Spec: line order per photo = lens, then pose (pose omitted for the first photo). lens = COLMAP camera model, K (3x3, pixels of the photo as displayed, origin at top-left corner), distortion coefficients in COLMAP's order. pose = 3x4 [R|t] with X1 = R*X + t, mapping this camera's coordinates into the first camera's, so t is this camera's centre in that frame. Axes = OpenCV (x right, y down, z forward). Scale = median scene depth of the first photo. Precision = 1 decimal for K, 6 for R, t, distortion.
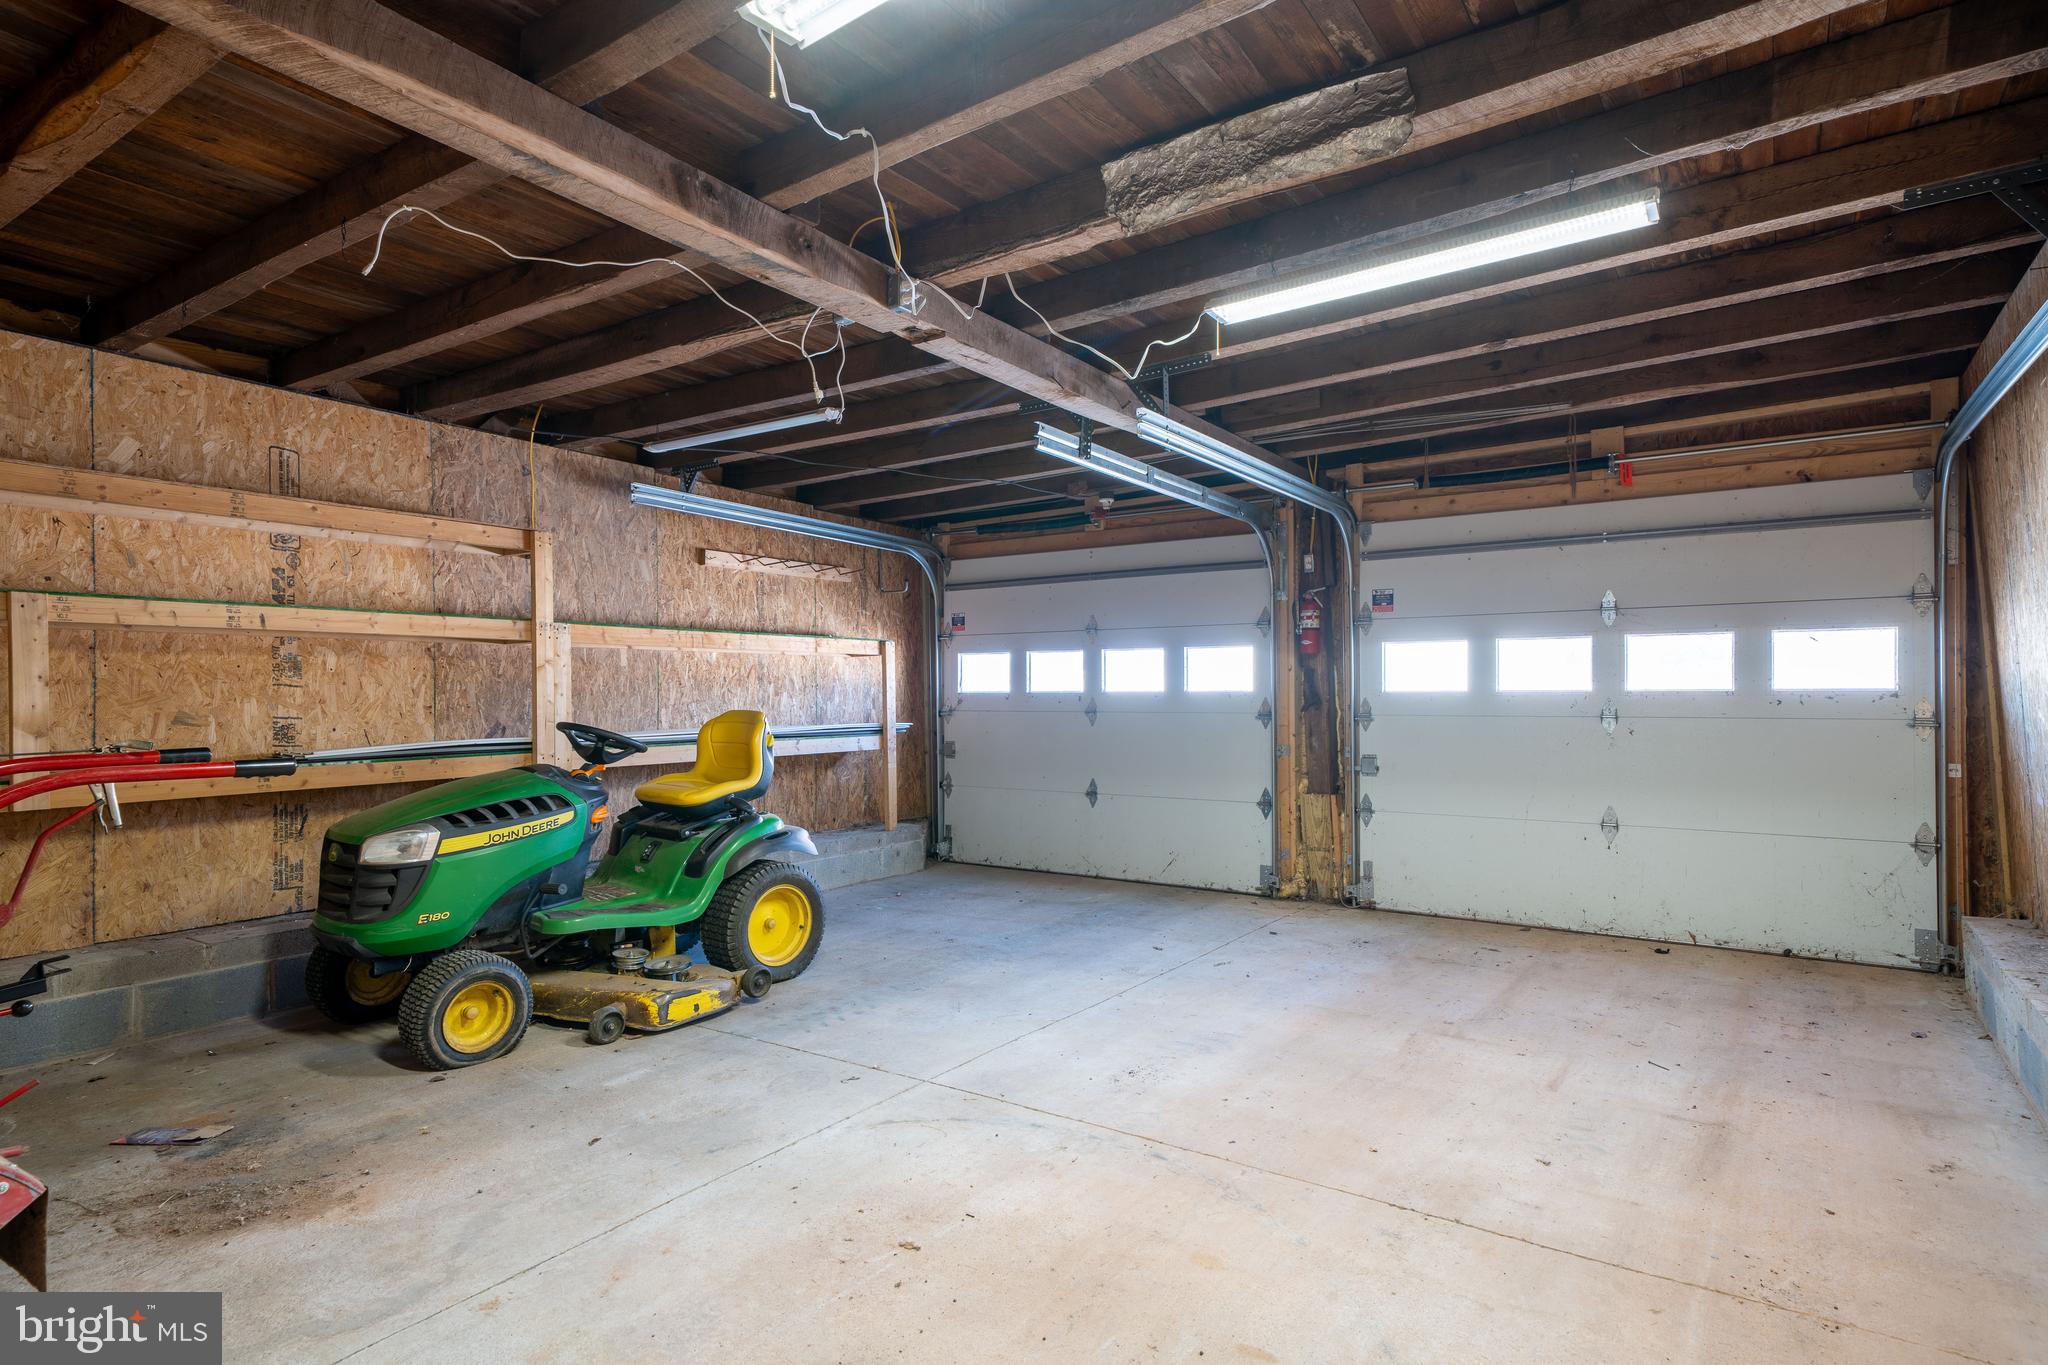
lens RADIAL K [[1079.7, 0, 1019.2], [0, 1079.7, 693.8], [0, 0, 1]] dist [0.020568, -0.000282]
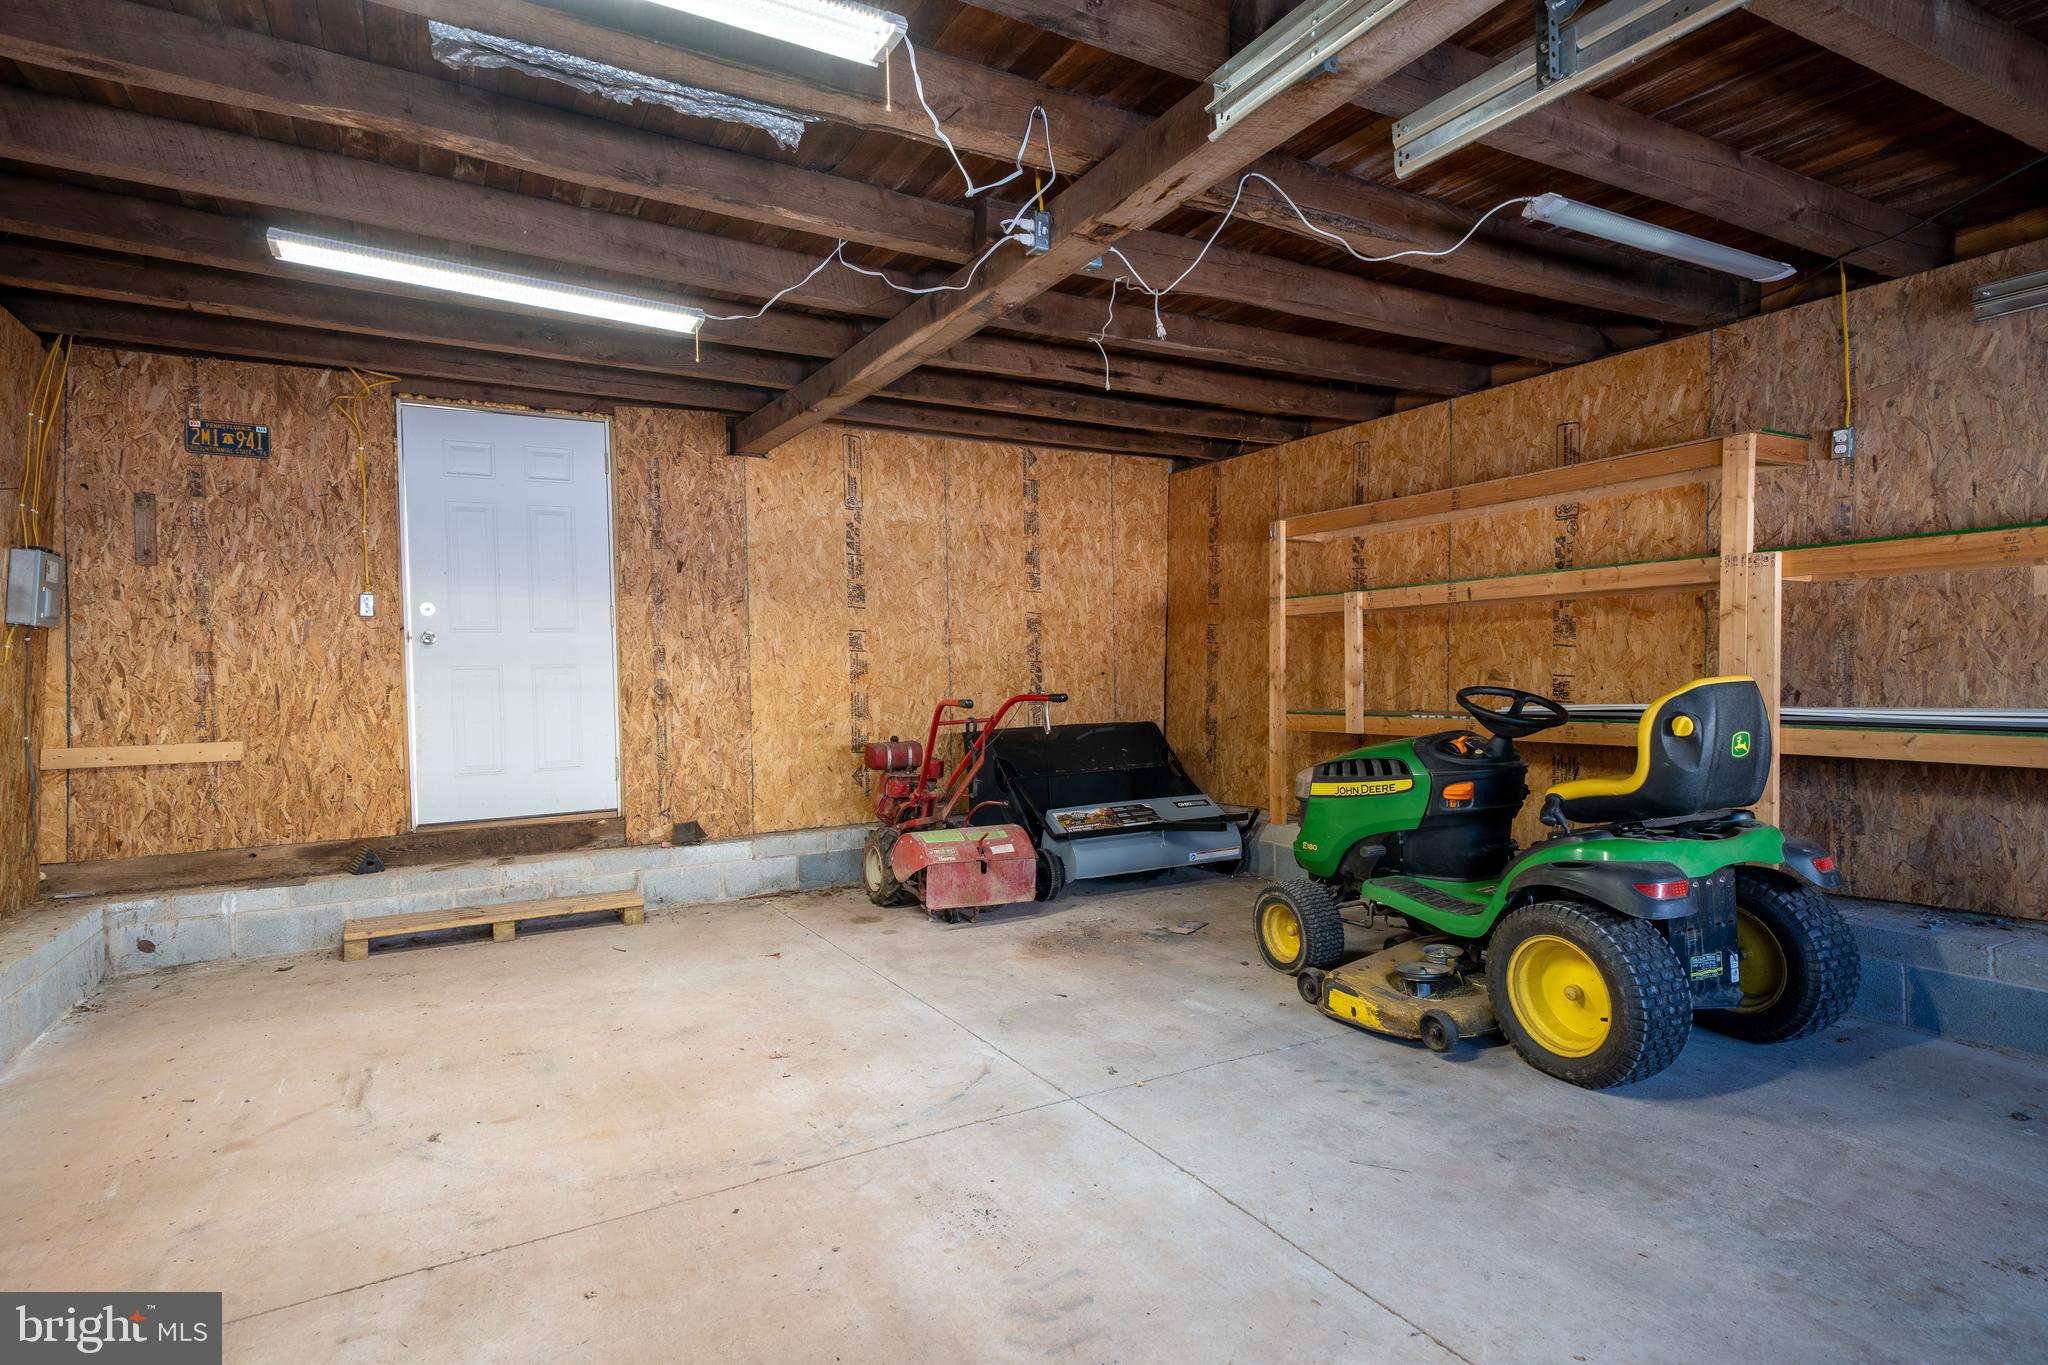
lens RADIAL K [[1079.7, 0, 1019.2], [0, 1079.7, 693.8], [0, 0, 1]] dist [0.020568, -0.000282]
pose [[-0.446339, 0.033772, -0.894226, 0.617352], [0.022114, 0.999399, 0.026707, -0.000584], [0.894591, -0.007855, -0.446818, 1.166234]]
